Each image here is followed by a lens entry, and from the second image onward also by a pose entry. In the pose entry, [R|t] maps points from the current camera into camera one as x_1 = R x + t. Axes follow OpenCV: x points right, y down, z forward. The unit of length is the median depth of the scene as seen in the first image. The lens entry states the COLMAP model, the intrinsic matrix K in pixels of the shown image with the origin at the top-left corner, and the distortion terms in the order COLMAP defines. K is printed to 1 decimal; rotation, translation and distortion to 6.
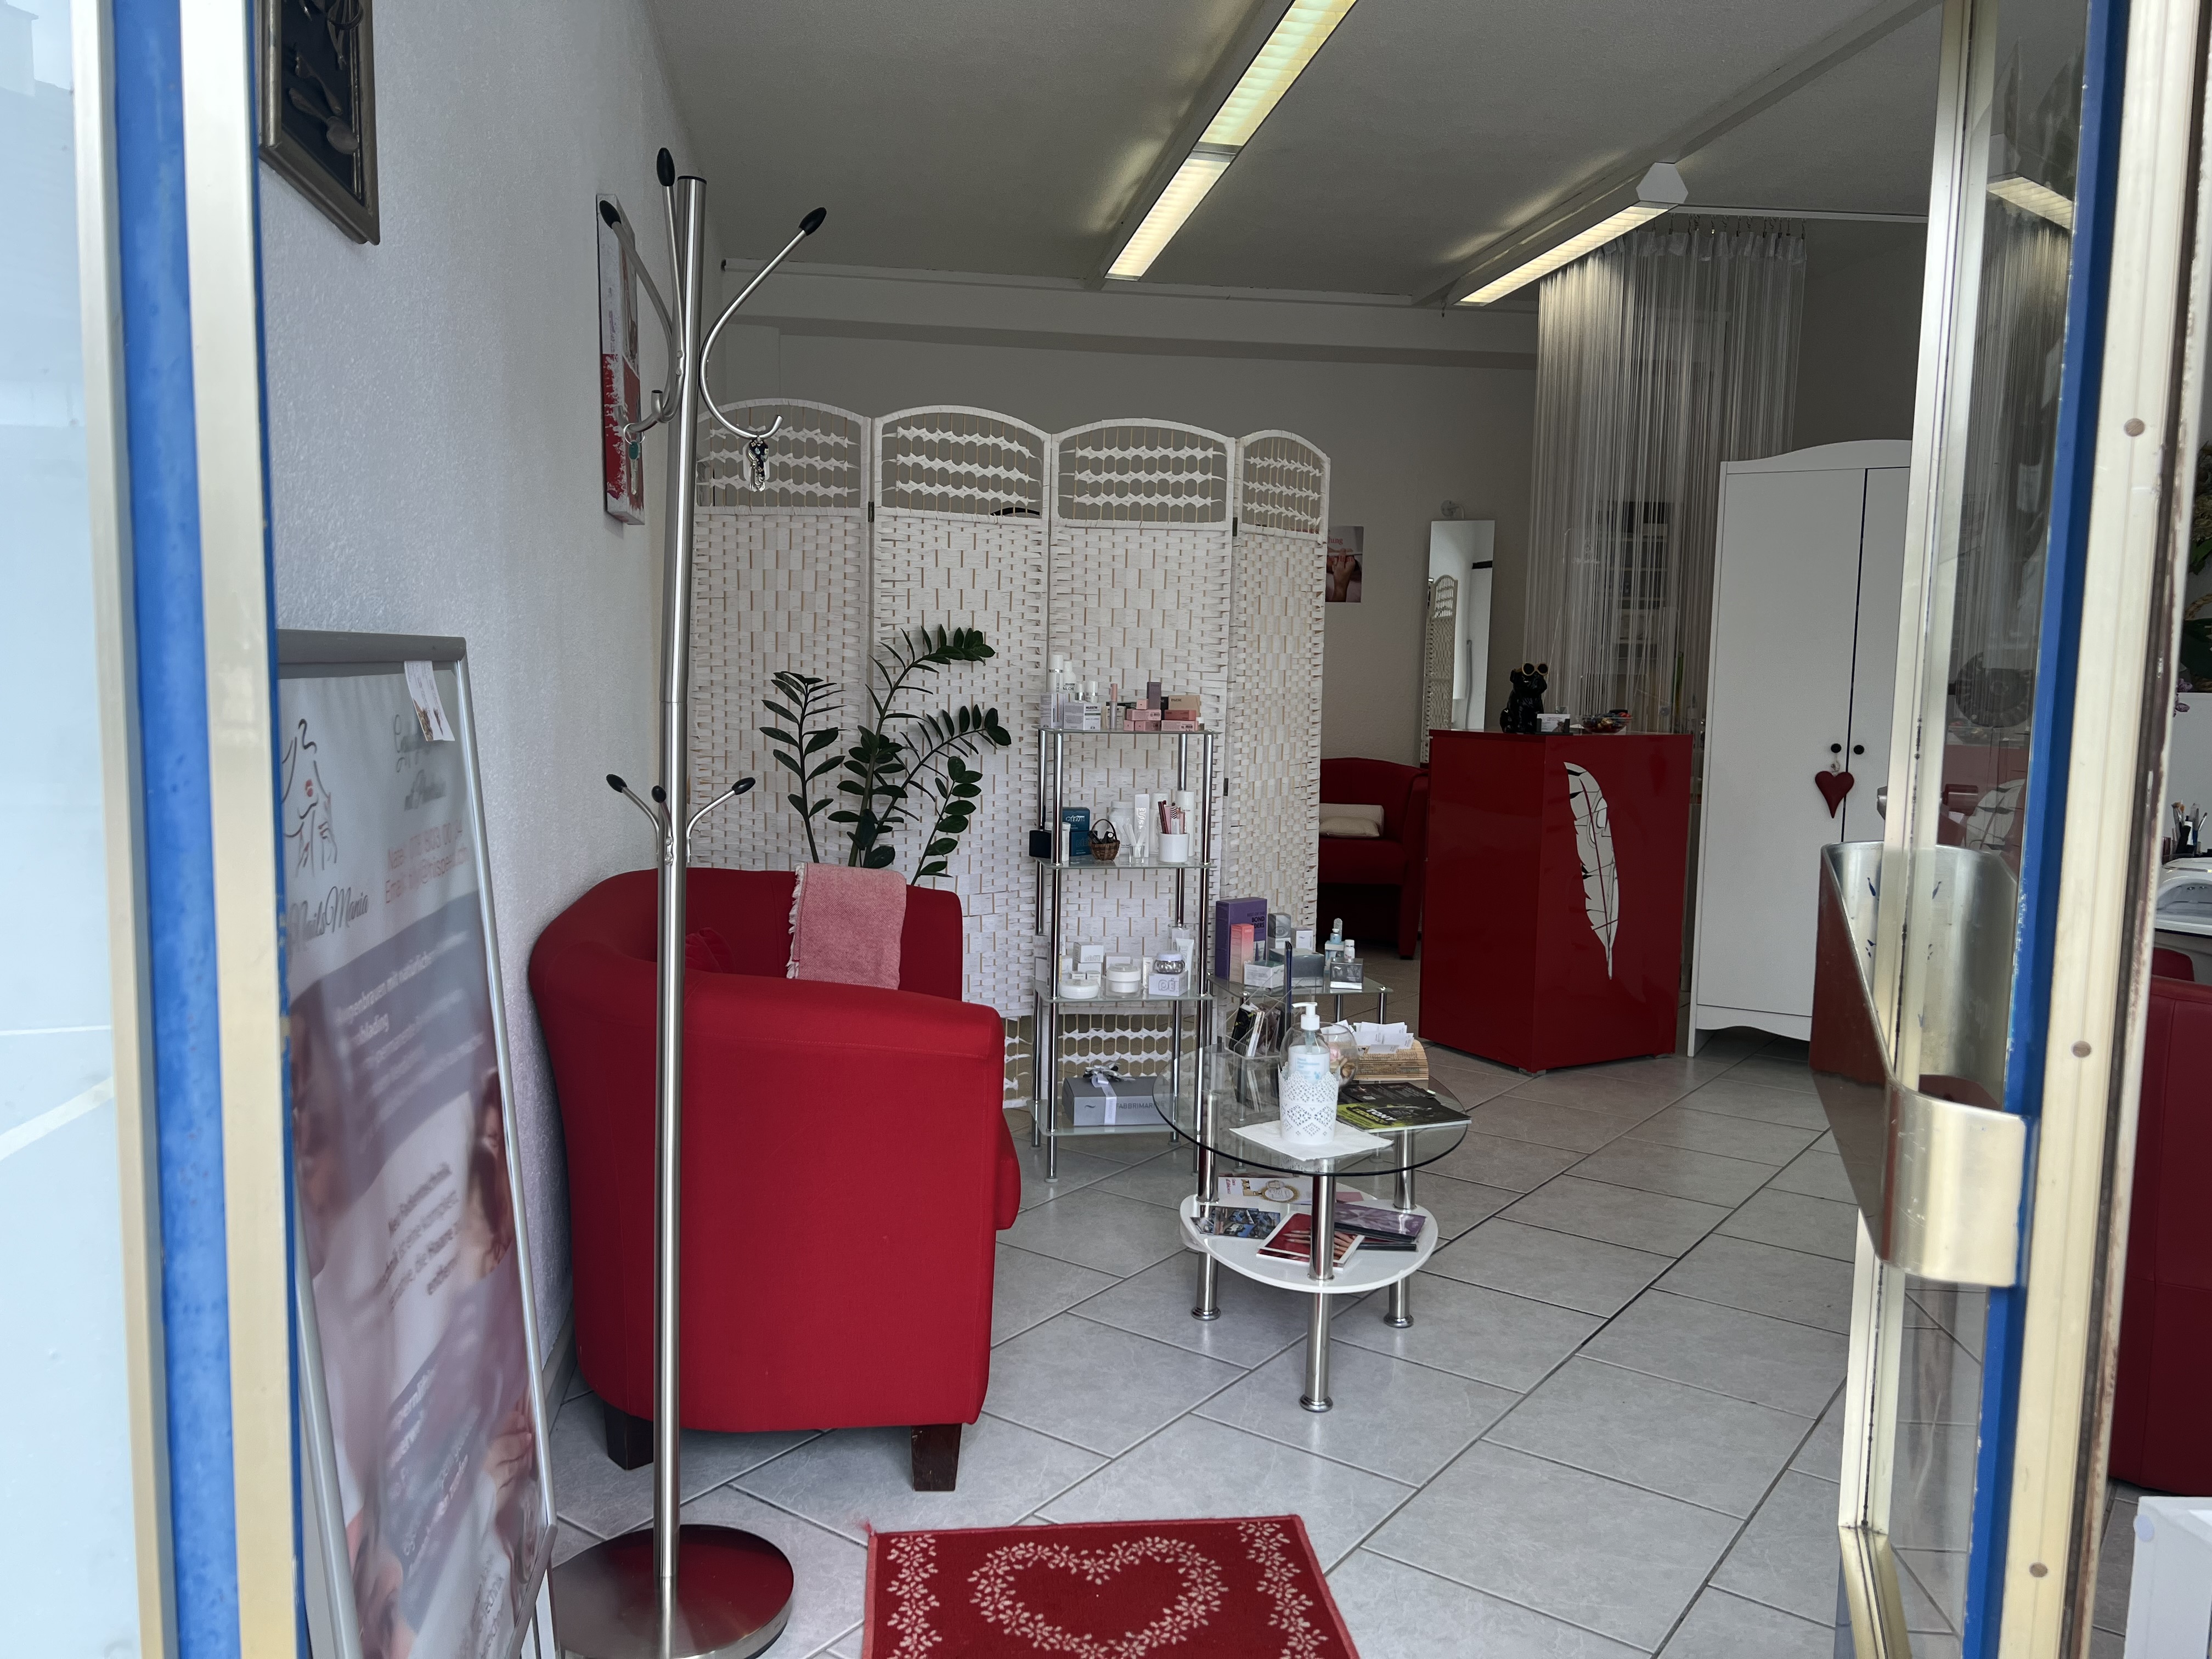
lens RADIAL K [[1641.8, 0, 1112.7], [0, 1641.8, 827.8], [0, 0, 1]] dist [0.012231, -0.024888]
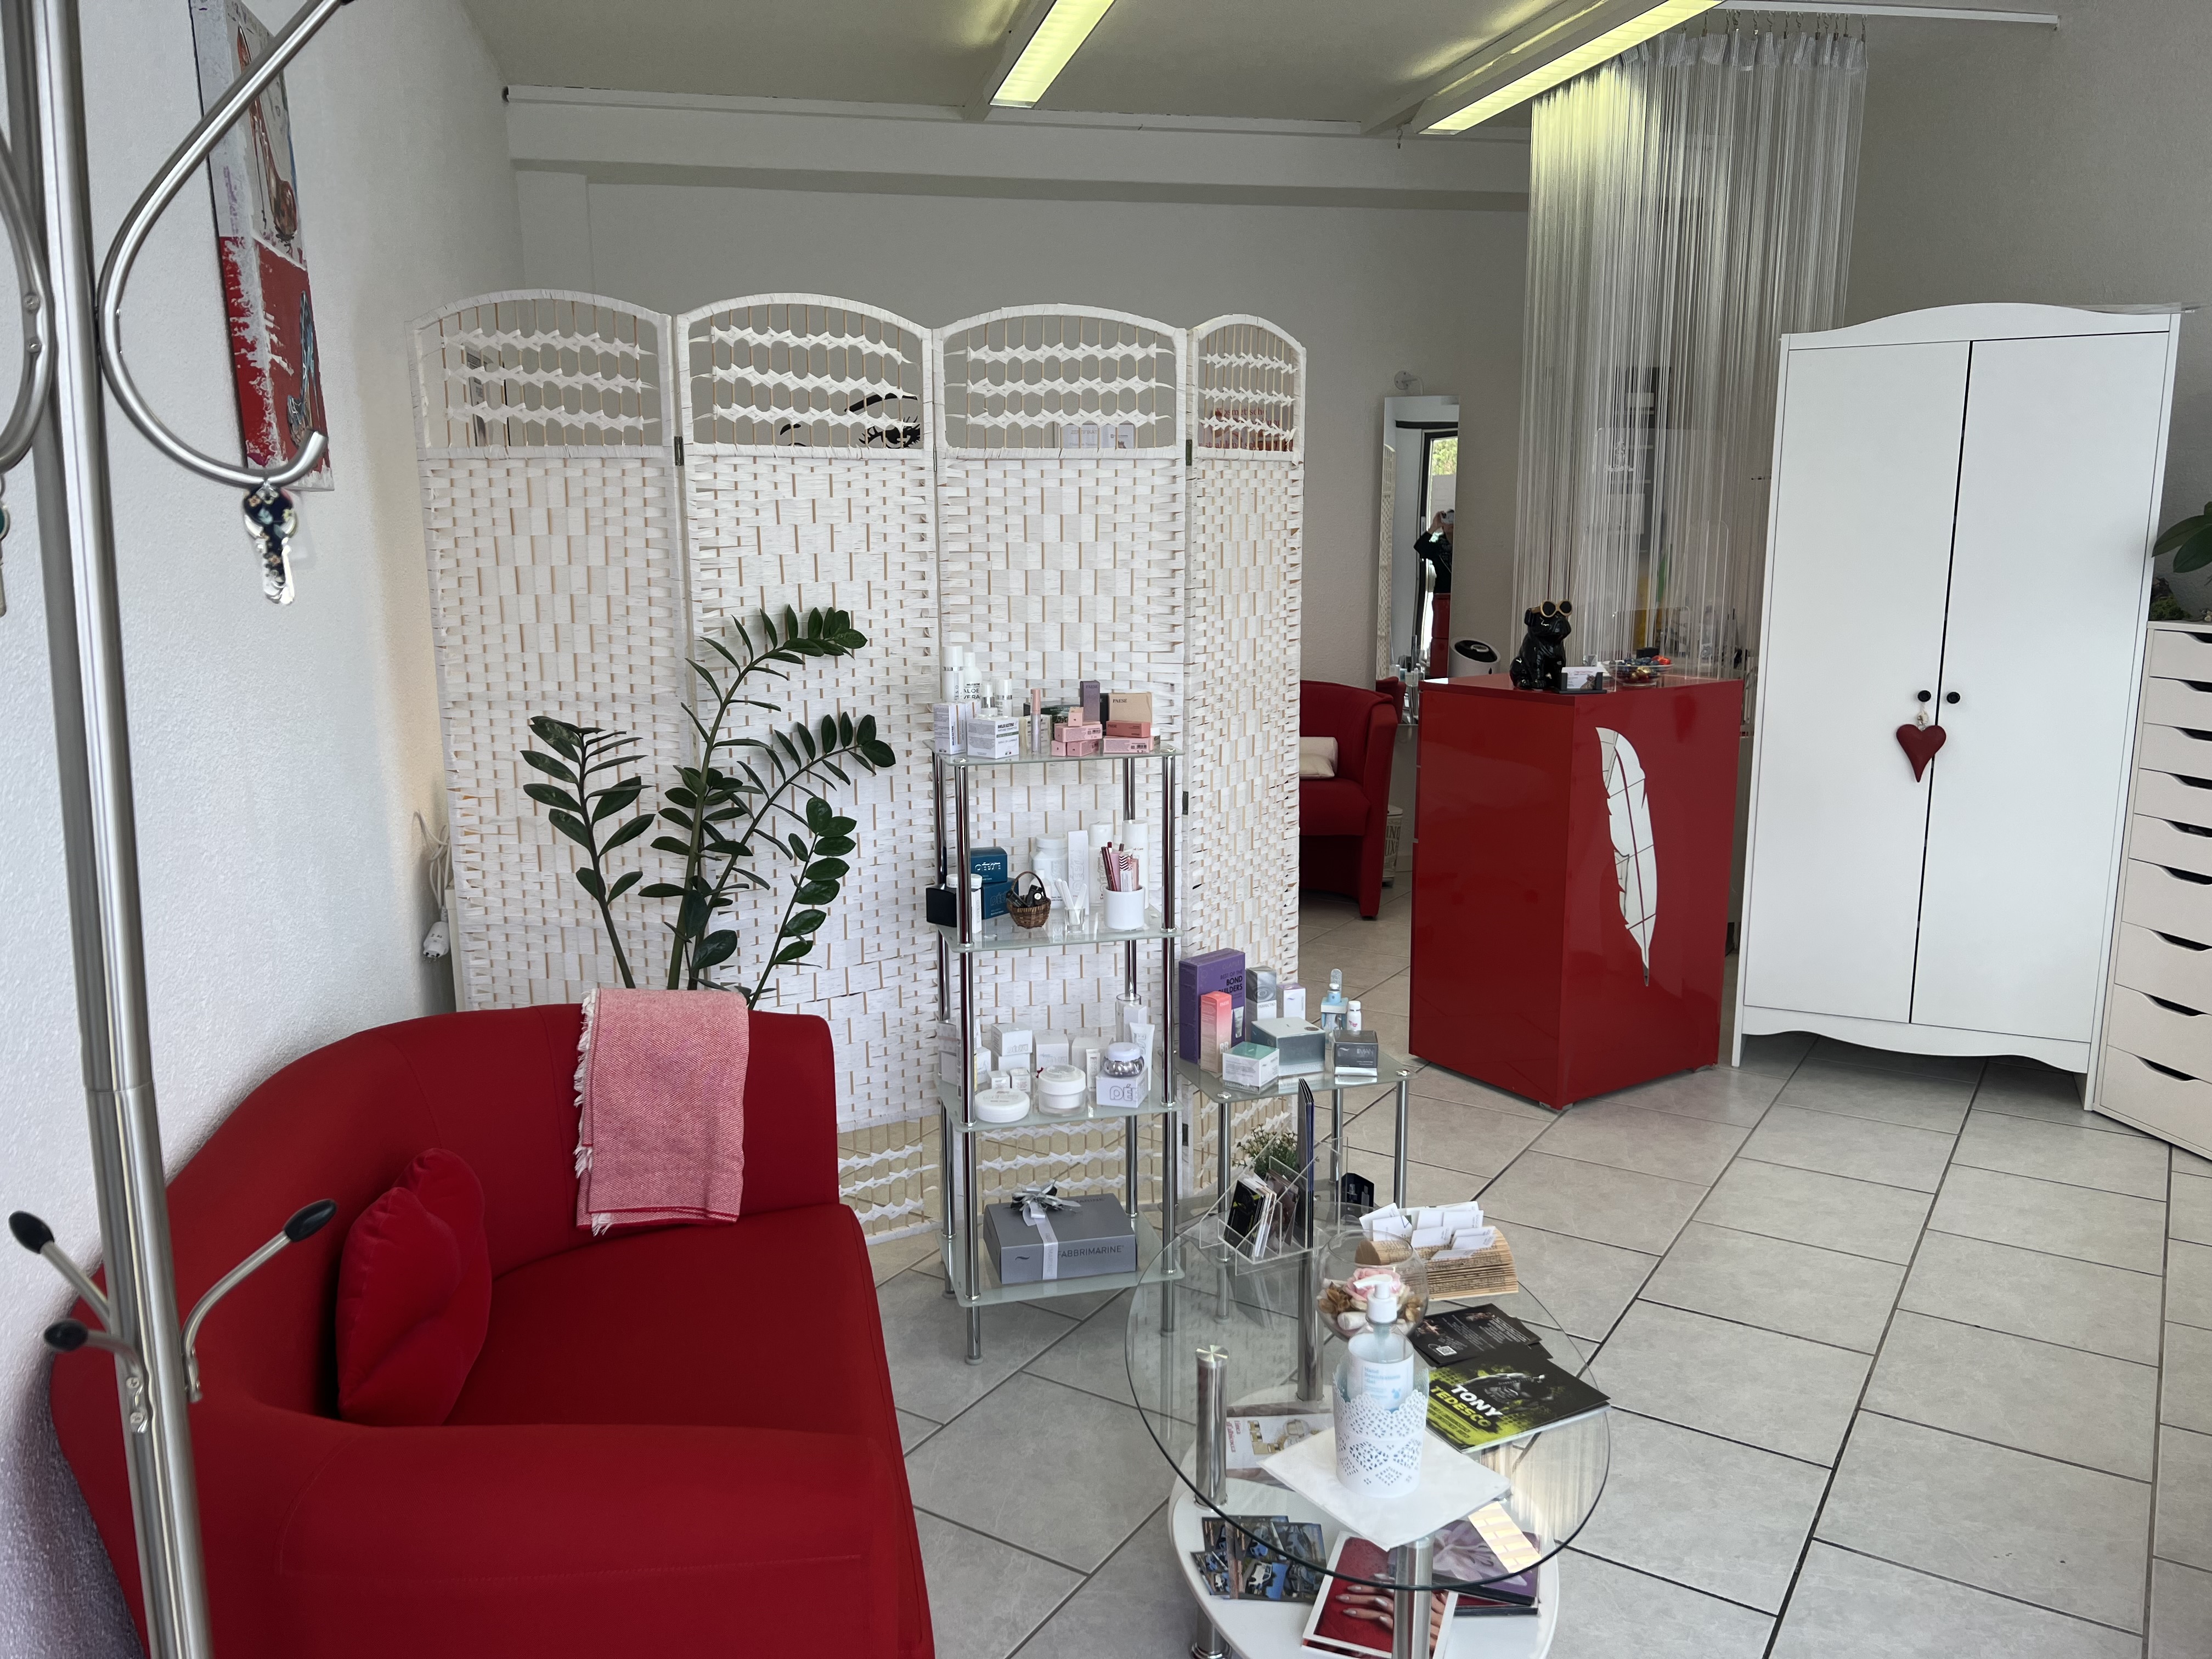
lens RADIAL K [[1641.8, 0, 1102.7], [0, 1641.8, 827.8], [0, 0, 1]] dist [0.012231, -0.024888]
pose [[0.997809, -0.037386, 0.054581, -0.010316], [0.032266, 0.995250, 0.091848, -0.086768], [-0.057755, -0.089886, 0.994276, 0.263668]]
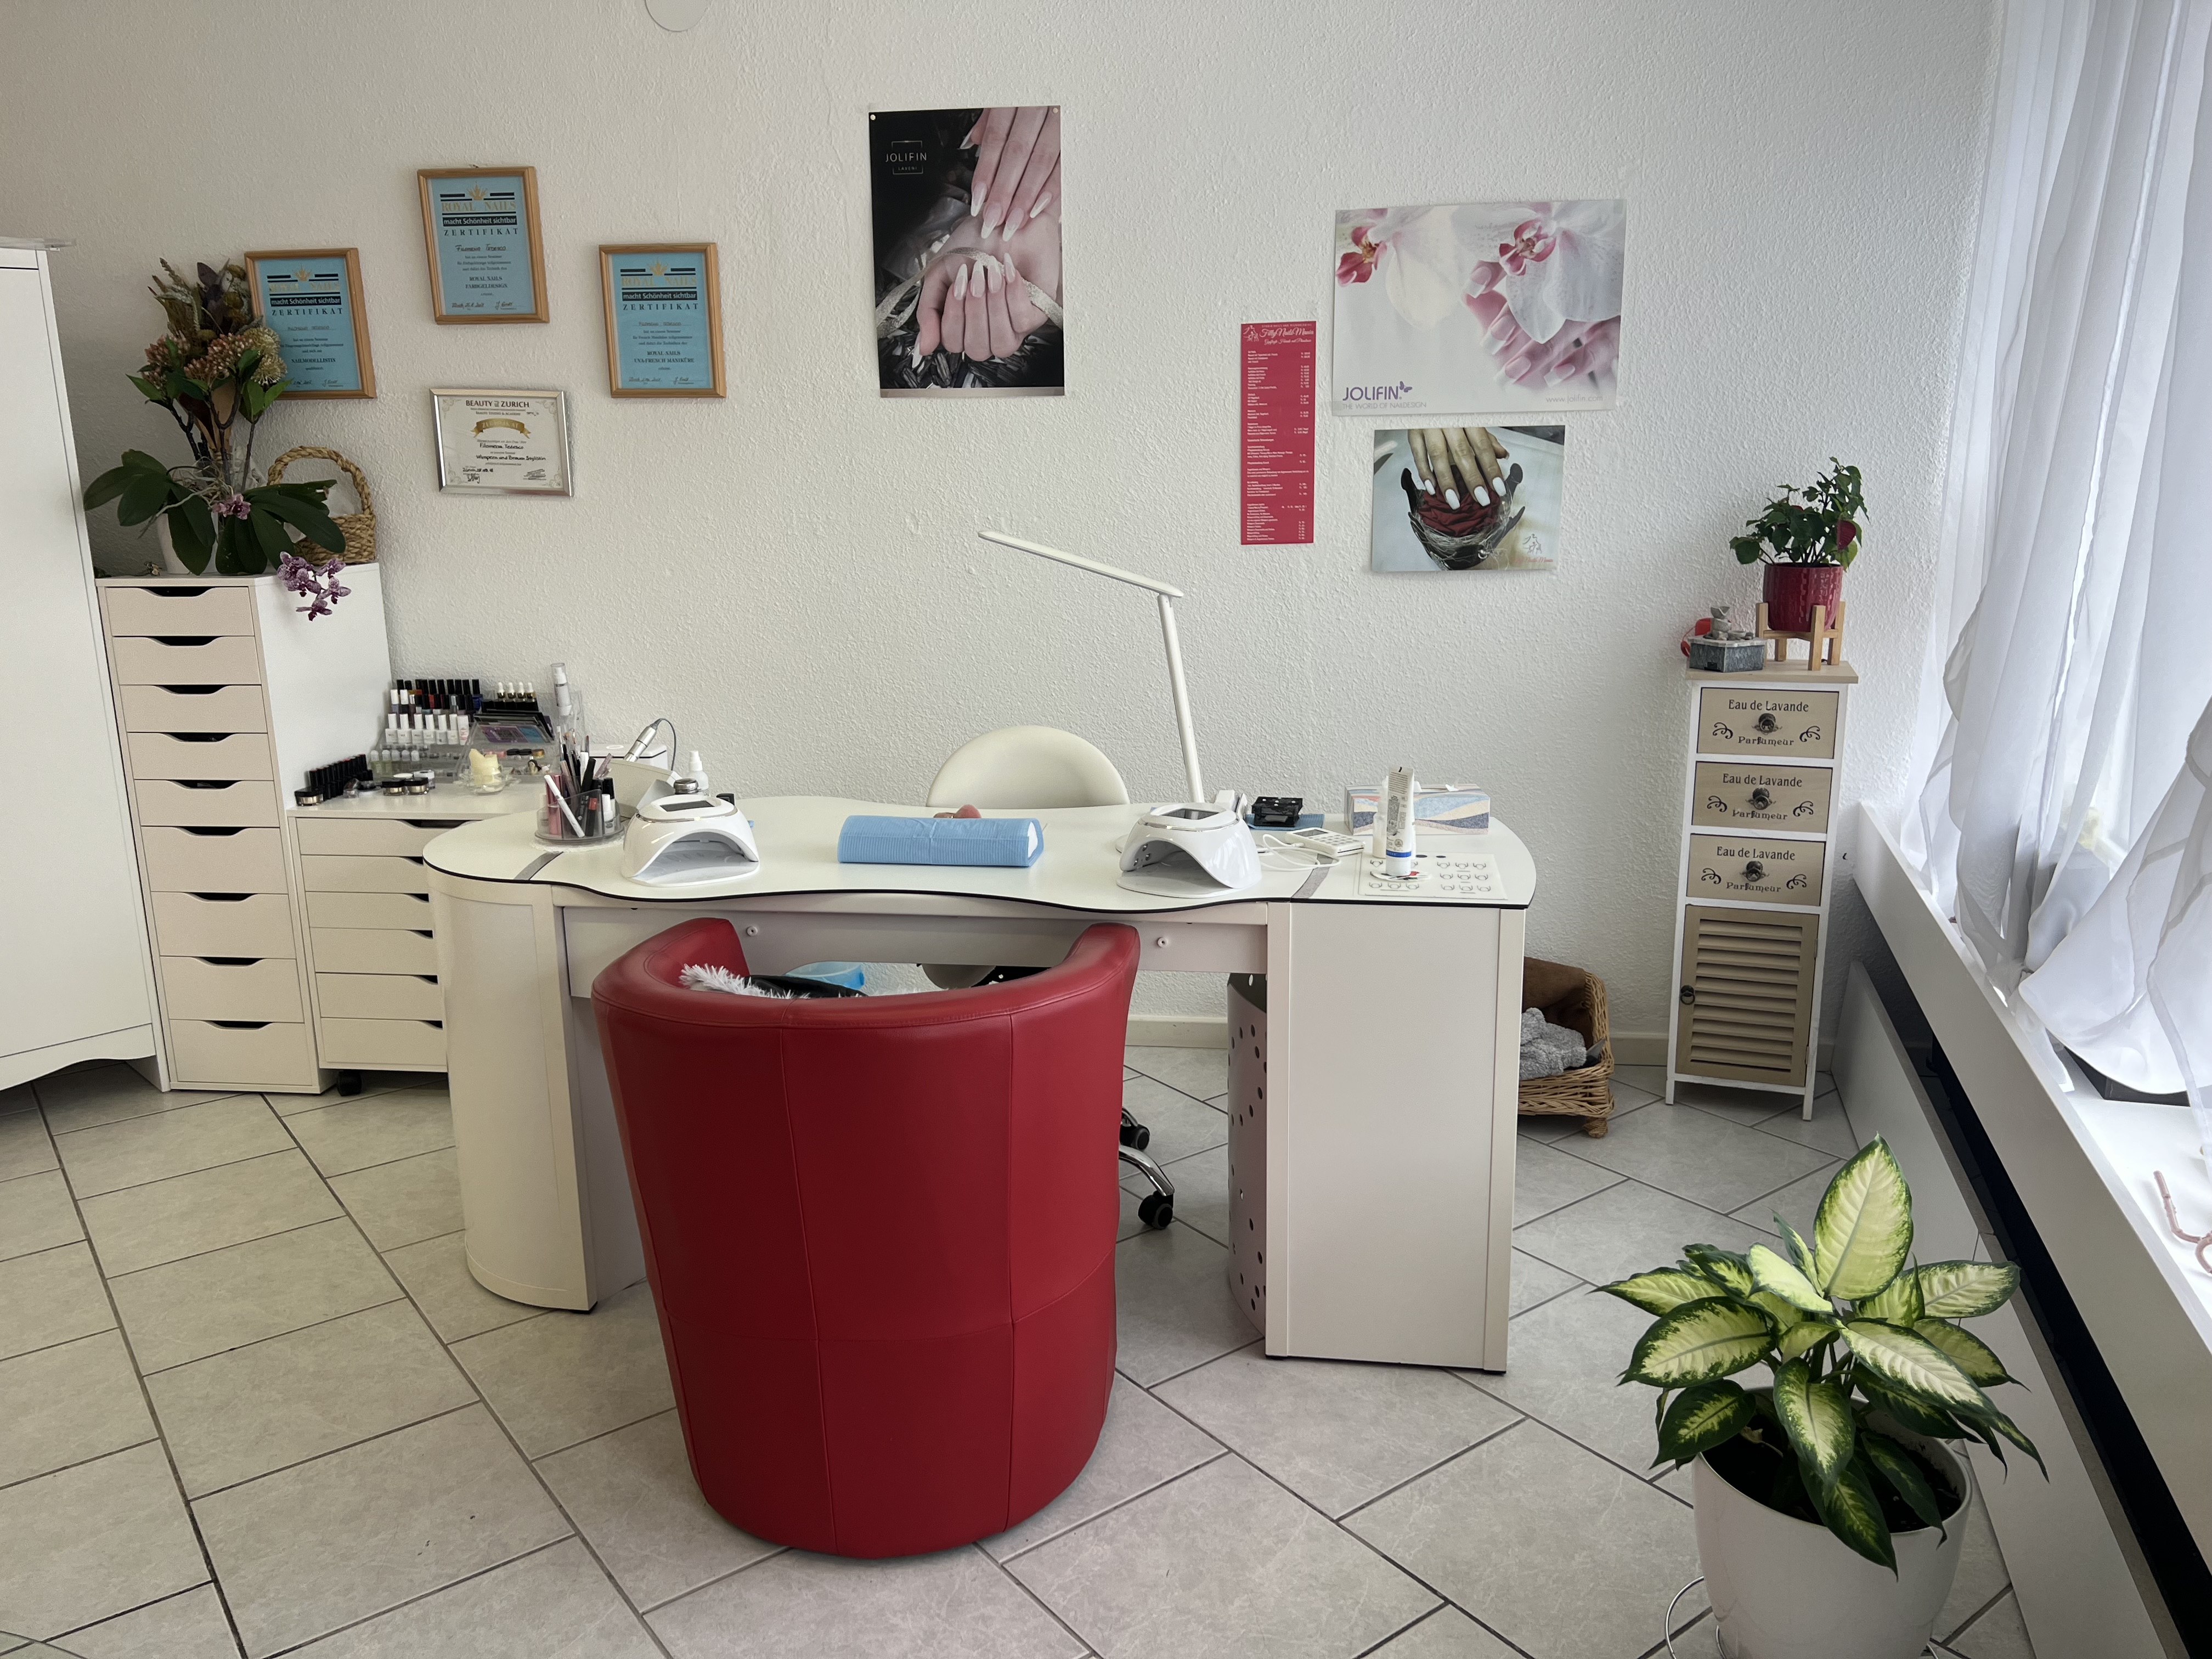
lens RADIAL K [[1641.8, 0, 1104.5], [0, 1641.8, 831.1], [0, 0, 1]] dist [0.012231, -0.024888]
pose [[0.290065, -0.239591, 0.926530, -0.060353], [0.113576, 0.969930, 0.215257, -0.096645], [-0.950244, 0.042793, 0.308555, 0.393525]]
